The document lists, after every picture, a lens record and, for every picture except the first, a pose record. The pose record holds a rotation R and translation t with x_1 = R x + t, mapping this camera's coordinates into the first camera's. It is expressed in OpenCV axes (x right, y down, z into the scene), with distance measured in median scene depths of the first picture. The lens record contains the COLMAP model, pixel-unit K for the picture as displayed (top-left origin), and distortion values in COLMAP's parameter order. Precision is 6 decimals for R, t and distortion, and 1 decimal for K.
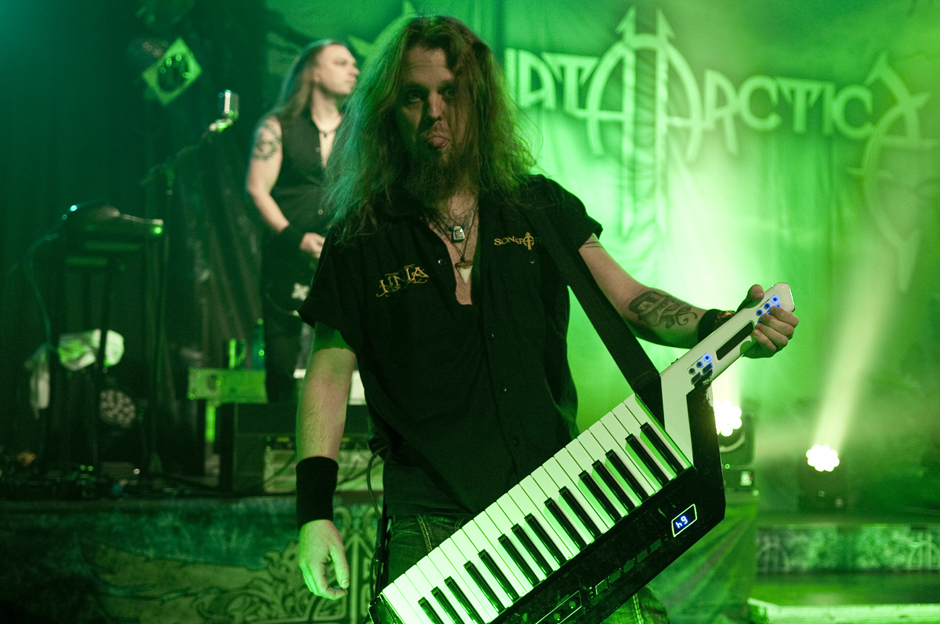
lens RADIAL K [[1435.2, 0, 470.0], [0, 1435.2, 312.0], [0, 0, 1]] dist [0.148987, 0.030529]
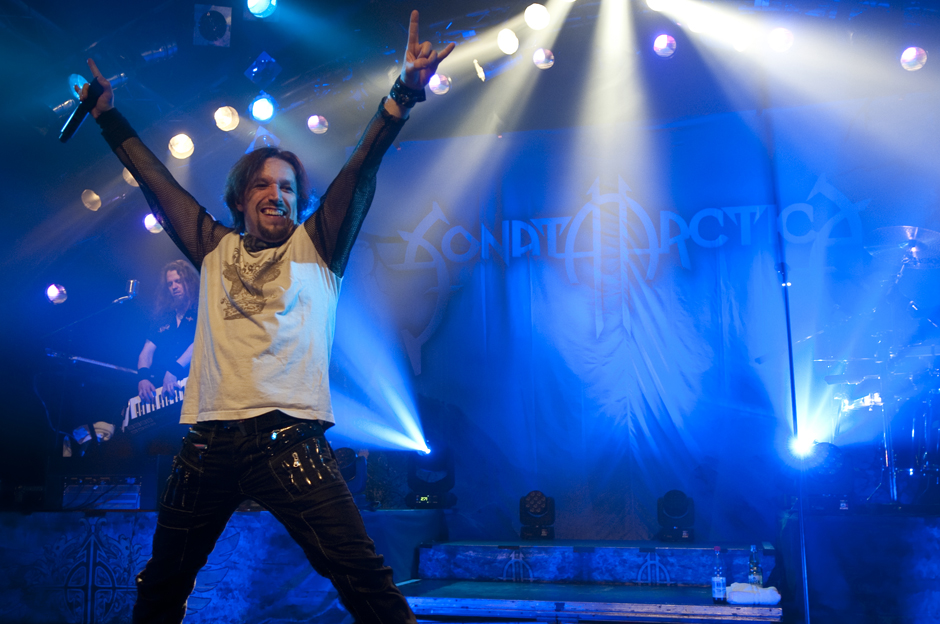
lens RADIAL K [[969.7, 0, 471.3], [0, 969.7, 317.9], [0, 0, 1]] dist [0.017672, 0.029240]
pose [[0.828293, -0.110276, -0.549337, 0.513250], [0.046868, 0.990641, -0.128198, 0.039824], [0.558332, 0.080440, 0.825709, 0.168466]]
